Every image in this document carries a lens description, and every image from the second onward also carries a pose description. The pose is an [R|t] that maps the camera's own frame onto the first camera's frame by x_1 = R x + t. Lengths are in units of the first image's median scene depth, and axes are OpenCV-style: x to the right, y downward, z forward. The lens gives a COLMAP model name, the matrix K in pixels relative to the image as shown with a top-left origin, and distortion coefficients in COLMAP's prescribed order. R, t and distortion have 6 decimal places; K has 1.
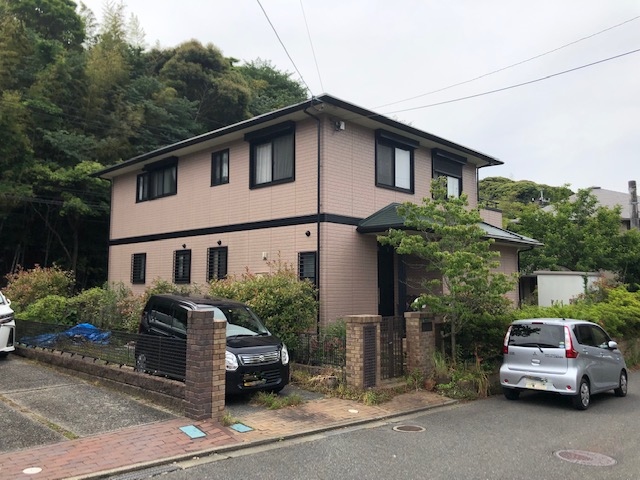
lens RADIAL K [[528.9, 0, 320.0], [0, 528.9, 240.0], [0, 0, 1]] dist [0.124202, -0.125729]
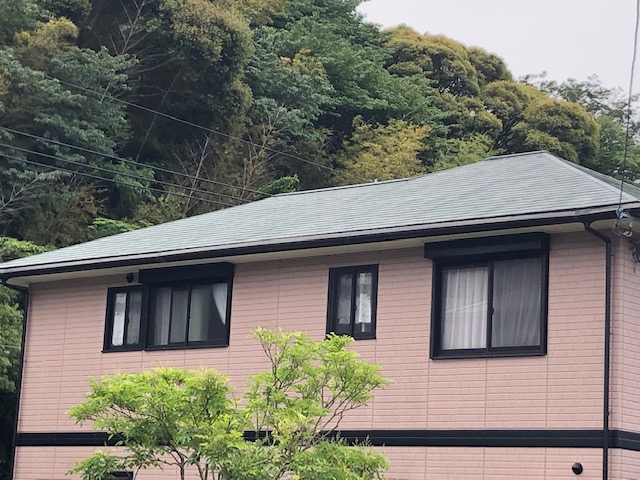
lens RADIAL K [[1730.3, 0, 320.0], [0, 1730.3, 240.0], [0, 0, 1]] dist [0.116286, 0.727846]
pose [[0.998009, 0.055020, 0.030845, -0.283130], [-0.052146, 0.994818, -0.087286, -0.060742], [-0.035487, 0.085503, 0.995706, -0.541751]]
